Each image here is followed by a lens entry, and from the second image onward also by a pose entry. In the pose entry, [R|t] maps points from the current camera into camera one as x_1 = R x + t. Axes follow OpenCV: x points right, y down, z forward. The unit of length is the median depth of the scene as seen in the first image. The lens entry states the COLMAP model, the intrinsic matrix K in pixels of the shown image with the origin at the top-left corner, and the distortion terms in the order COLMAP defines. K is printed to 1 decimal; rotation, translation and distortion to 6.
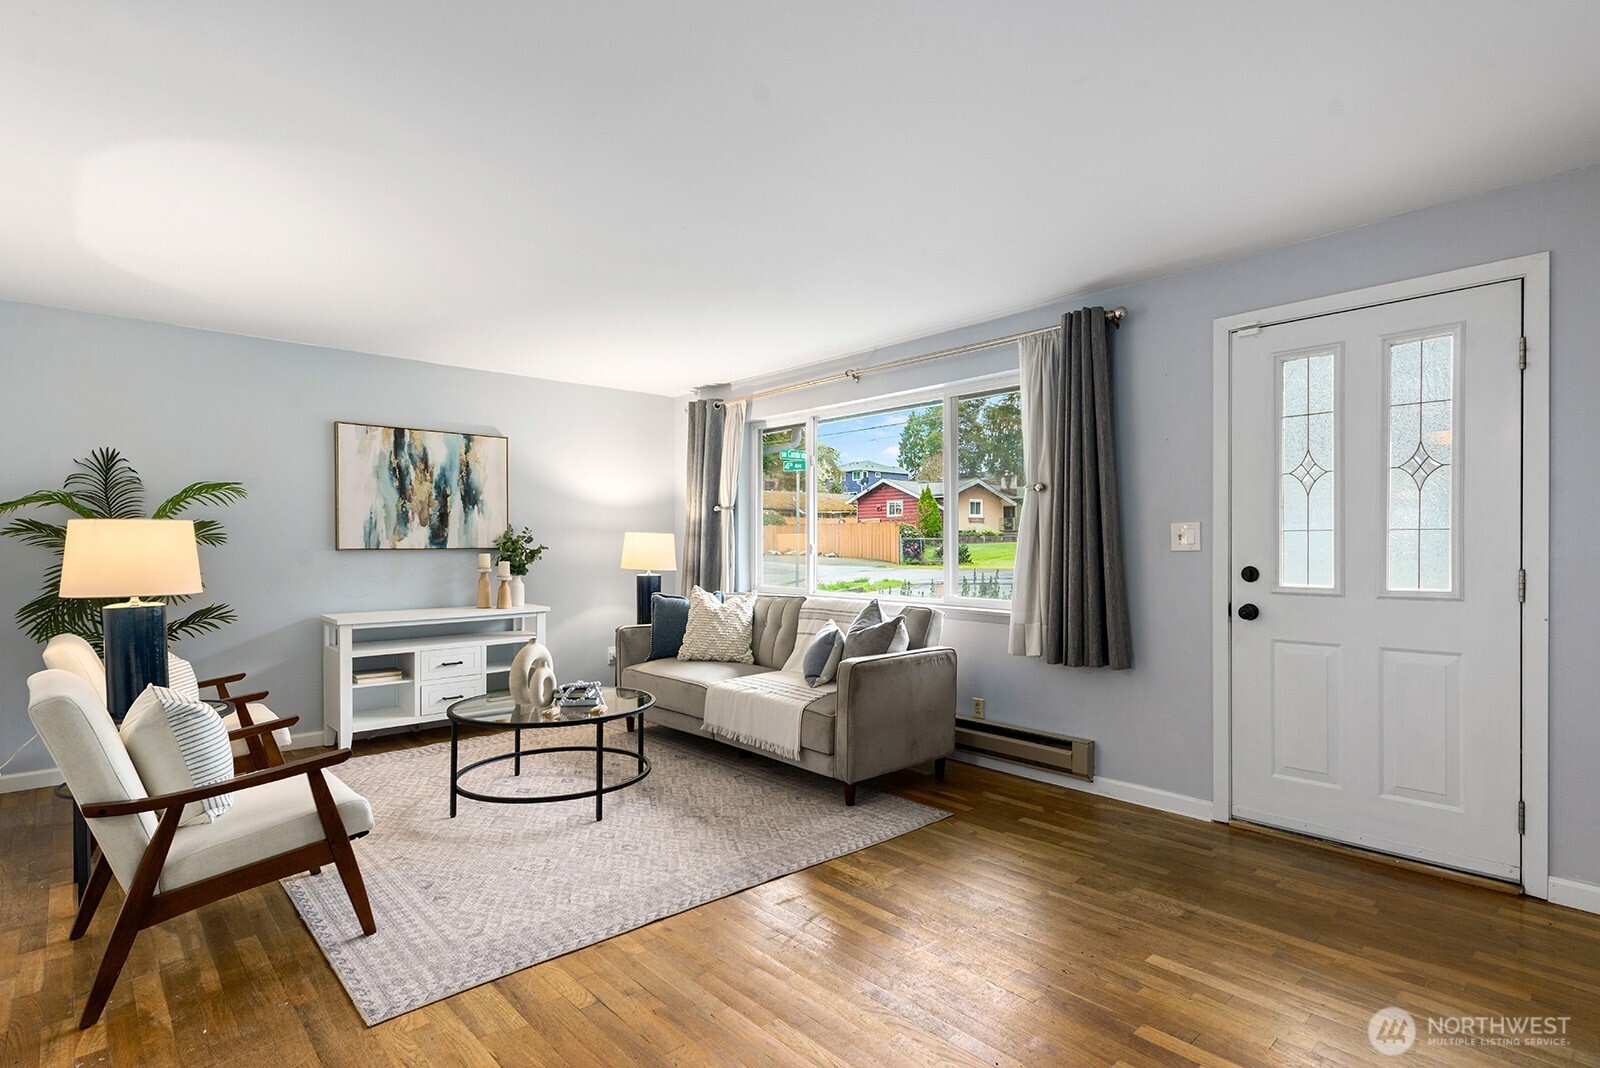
lens RADIAL K [[818.2, 0, 808.9], [0, 818.2, 544.2], [0, 0, 1]] dist [0.018244, -0.011734]
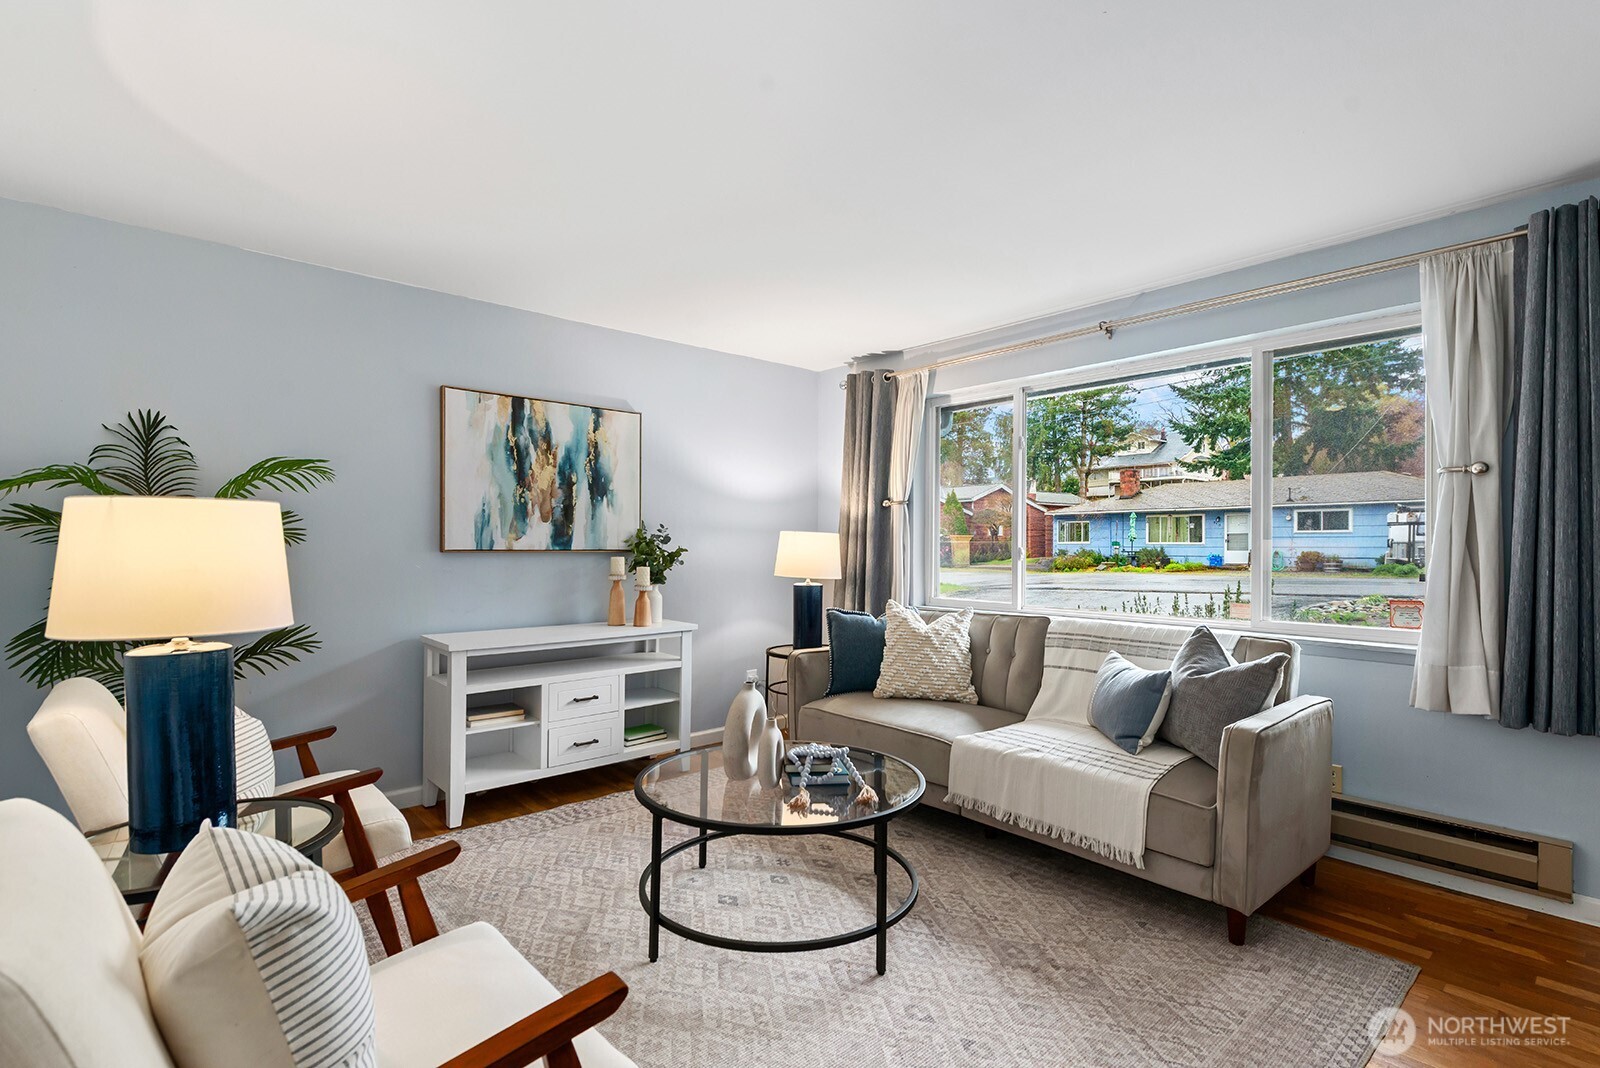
lens RADIAL K [[766.0, 0, 796.6], [0, 766.0, 538.0], [0, 0, 1]] dist [0.016302, -0.010061]
pose [[0.999845, 0.006767, -0.016271, -0.224504], [-0.006940, 0.999920, -0.010611, -0.000015], [0.016198, 0.010722, 0.999811, 0.276836]]
